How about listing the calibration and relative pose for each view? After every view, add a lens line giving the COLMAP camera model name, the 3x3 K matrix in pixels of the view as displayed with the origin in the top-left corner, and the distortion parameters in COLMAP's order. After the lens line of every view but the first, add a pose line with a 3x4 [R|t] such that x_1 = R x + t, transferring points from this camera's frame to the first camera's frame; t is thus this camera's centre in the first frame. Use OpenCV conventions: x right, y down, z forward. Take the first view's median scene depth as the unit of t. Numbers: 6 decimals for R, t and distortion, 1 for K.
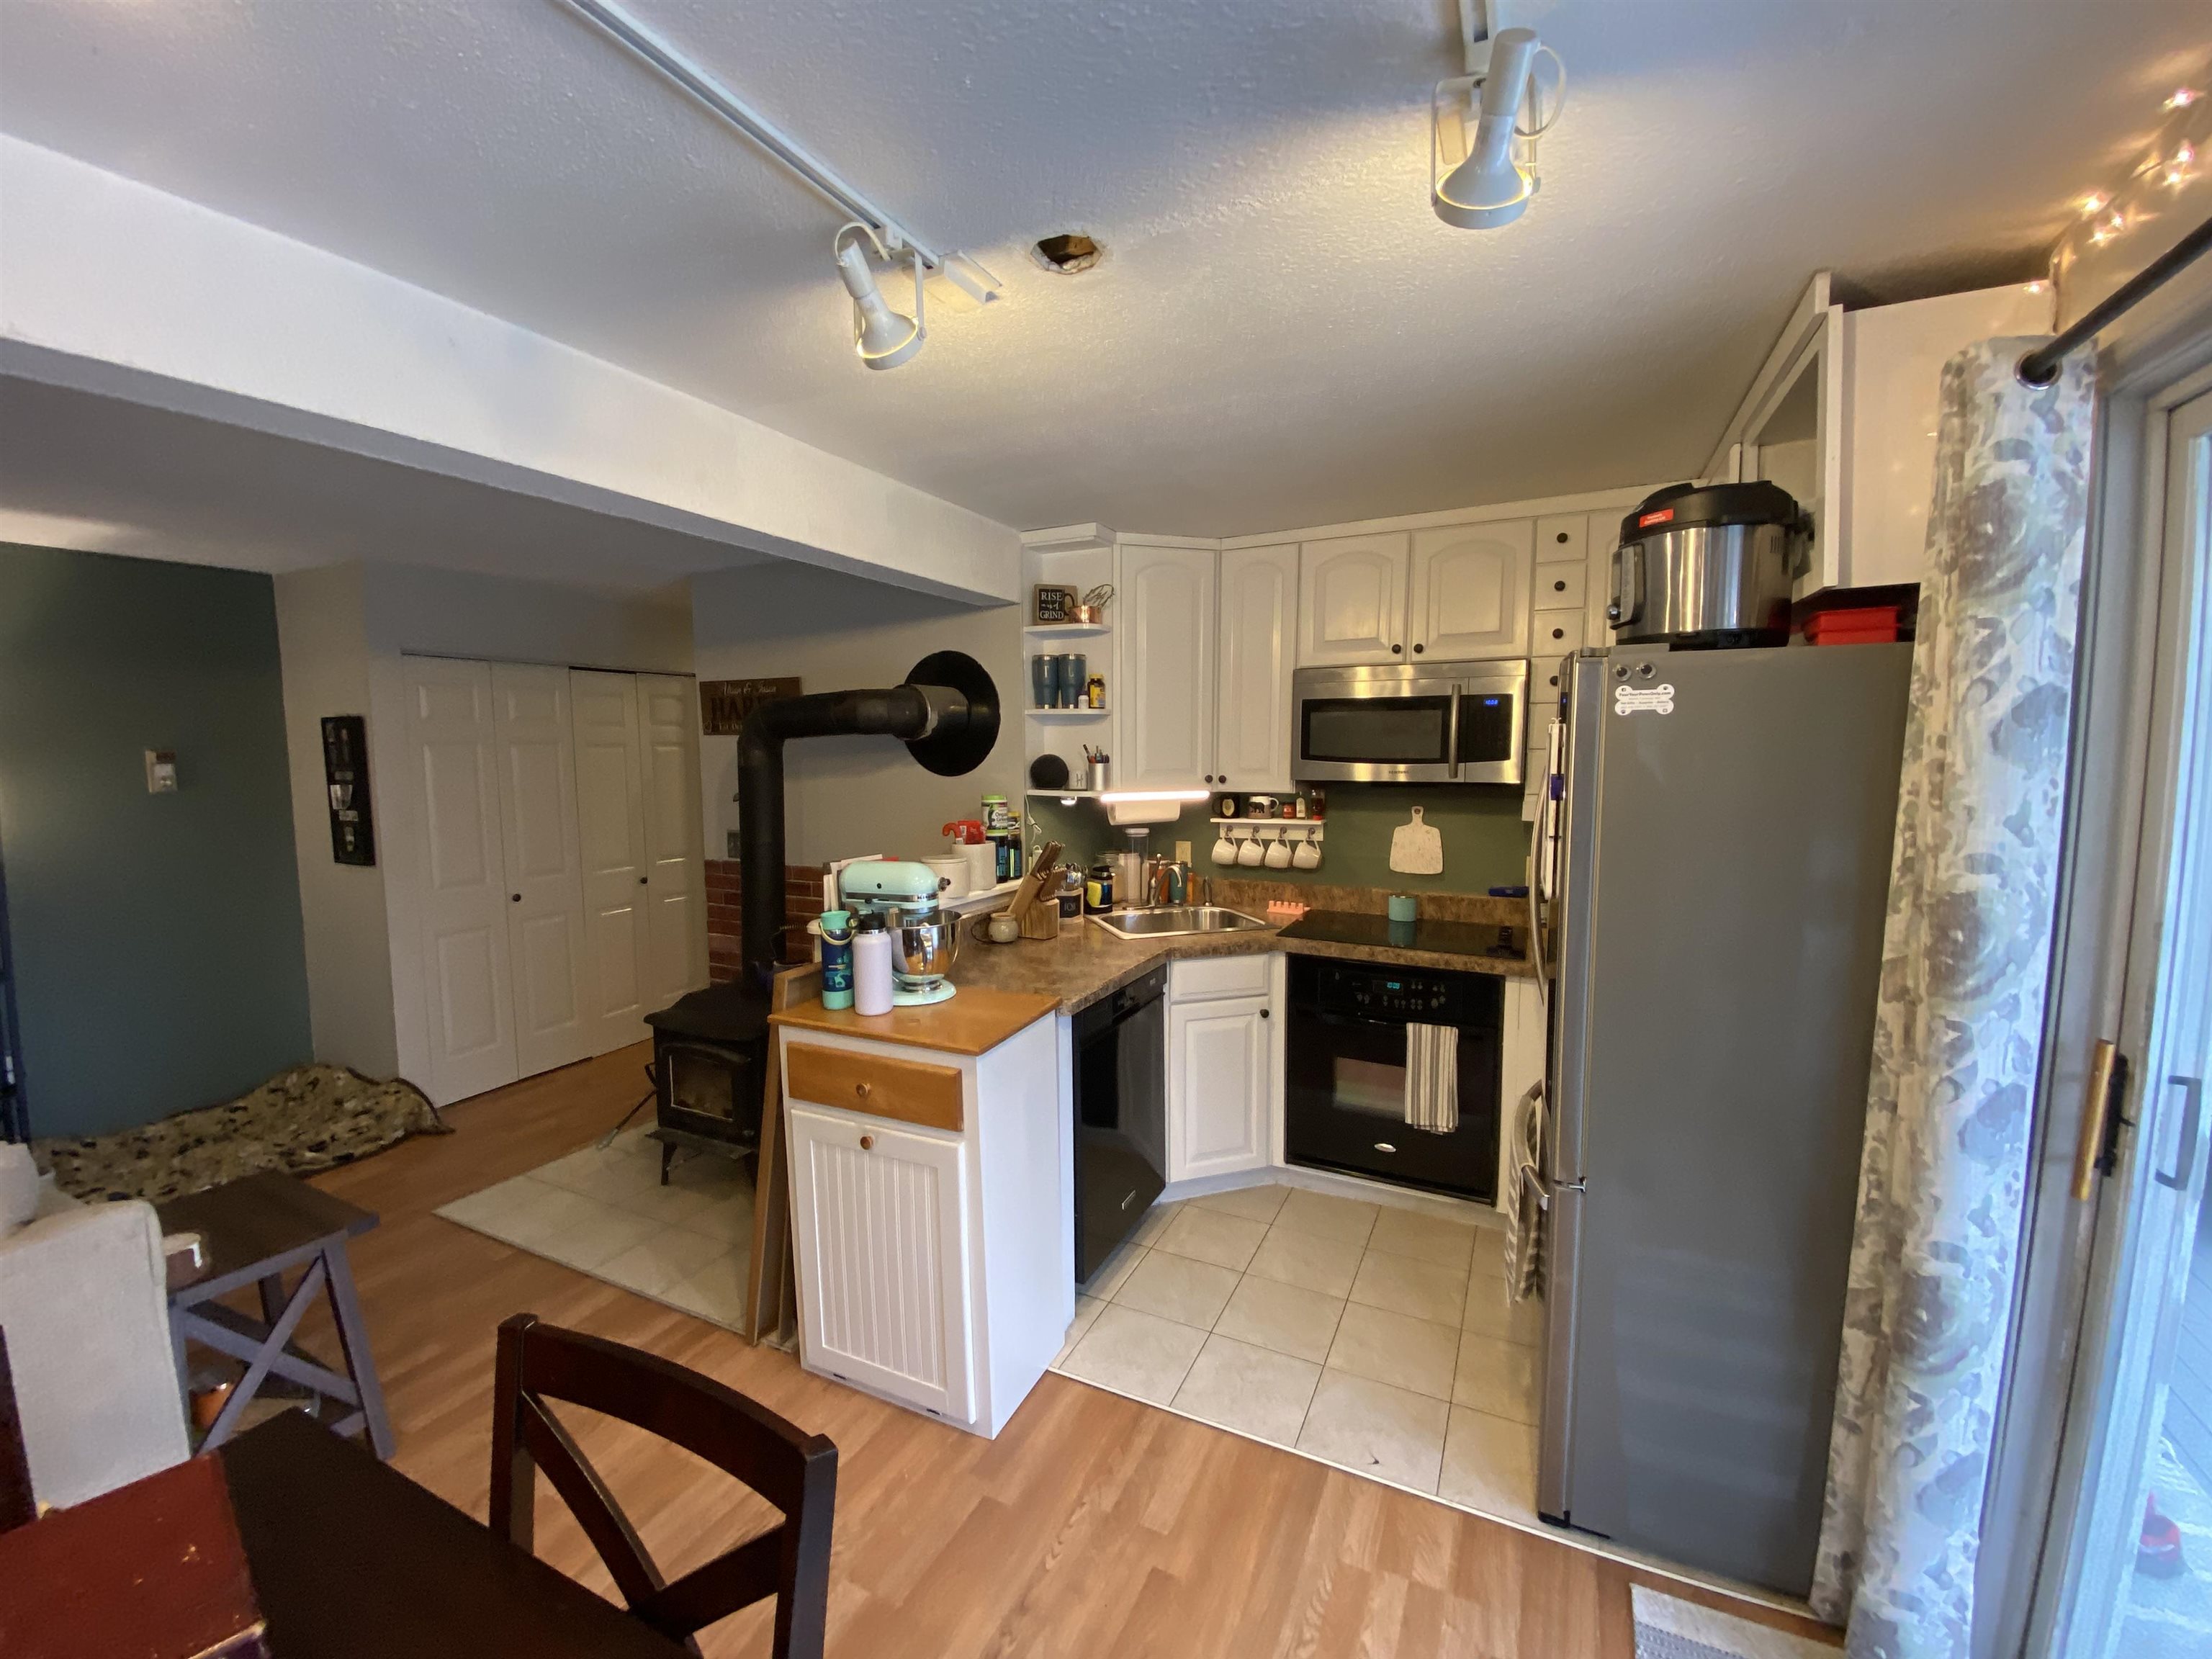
lens RADIAL K [[896.0, 0, 1108.0], [0, 896.0, 830.5], [0, 0, 1]] dist [0.007110, -0.013135]
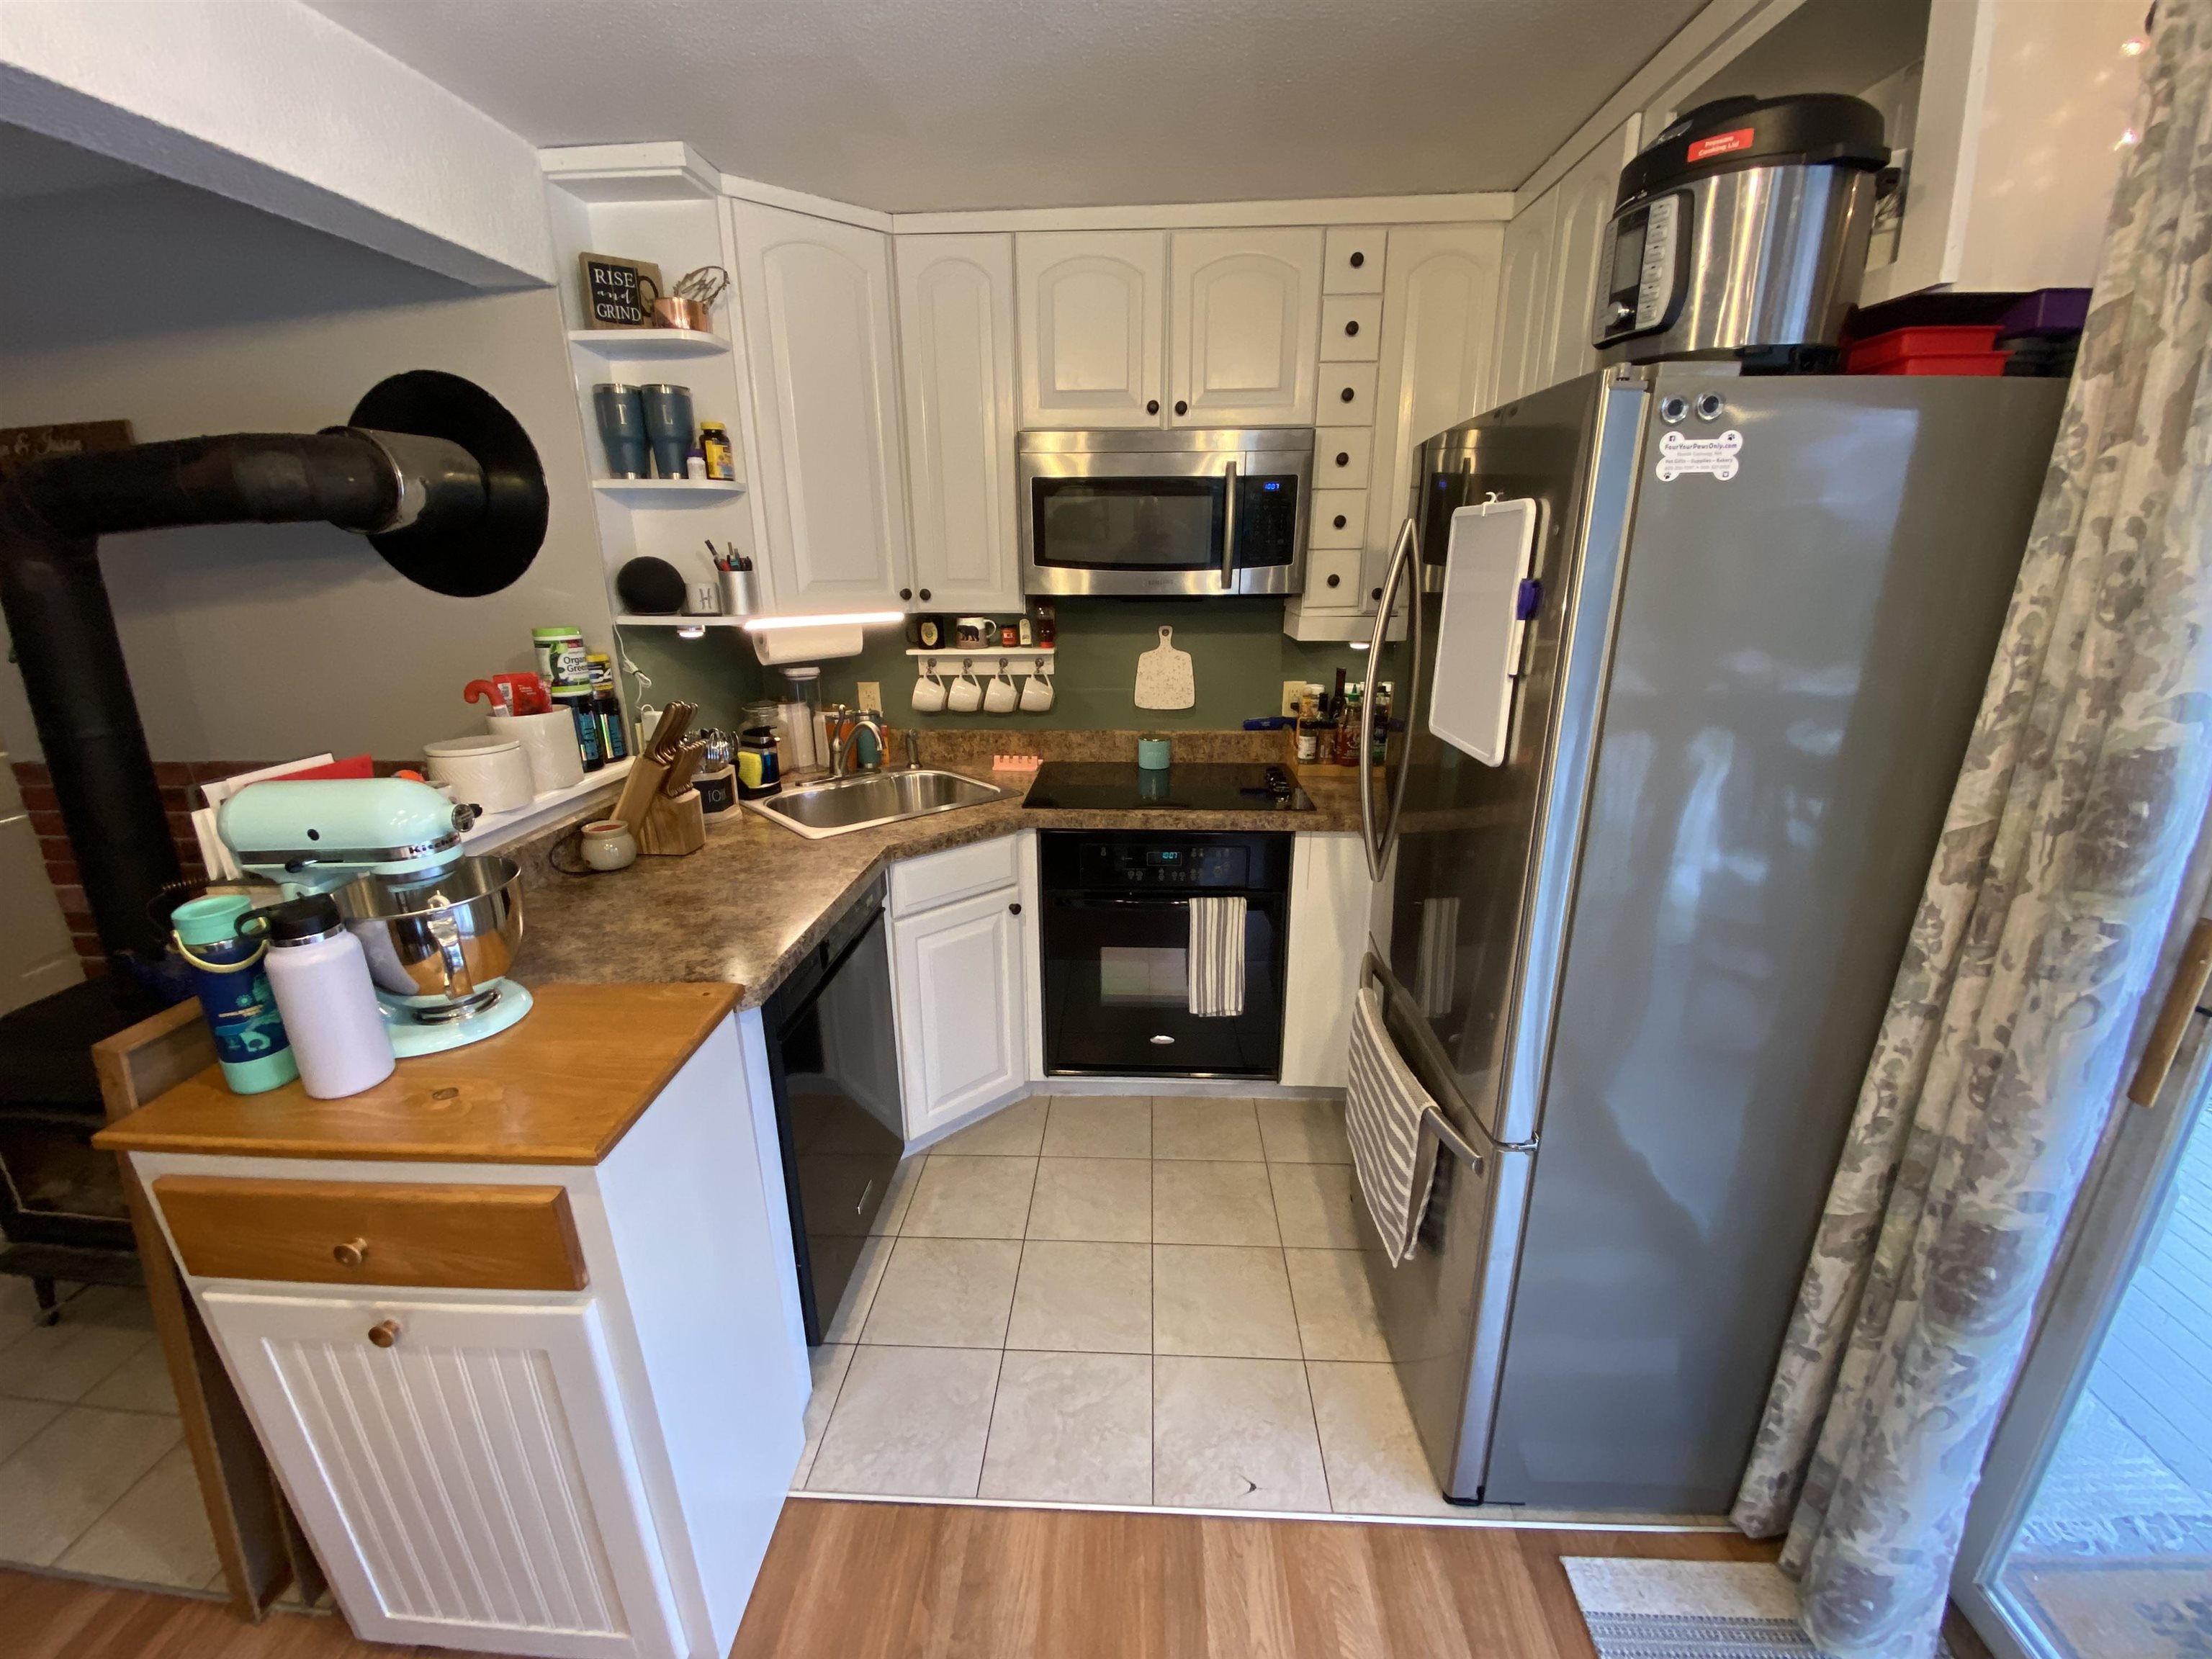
lens RADIAL K [[896.0, 0, 1113.1], [0, 896.0, 834.6], [0, 0, 1]] dist [0.007110, -0.013135]
pose [[0.918581, -0.119603, 0.376701, -0.026134], [0.039250, 0.976007, 0.214173, -0.017830], [-0.393278, -0.181950, 0.901236, 0.270231]]
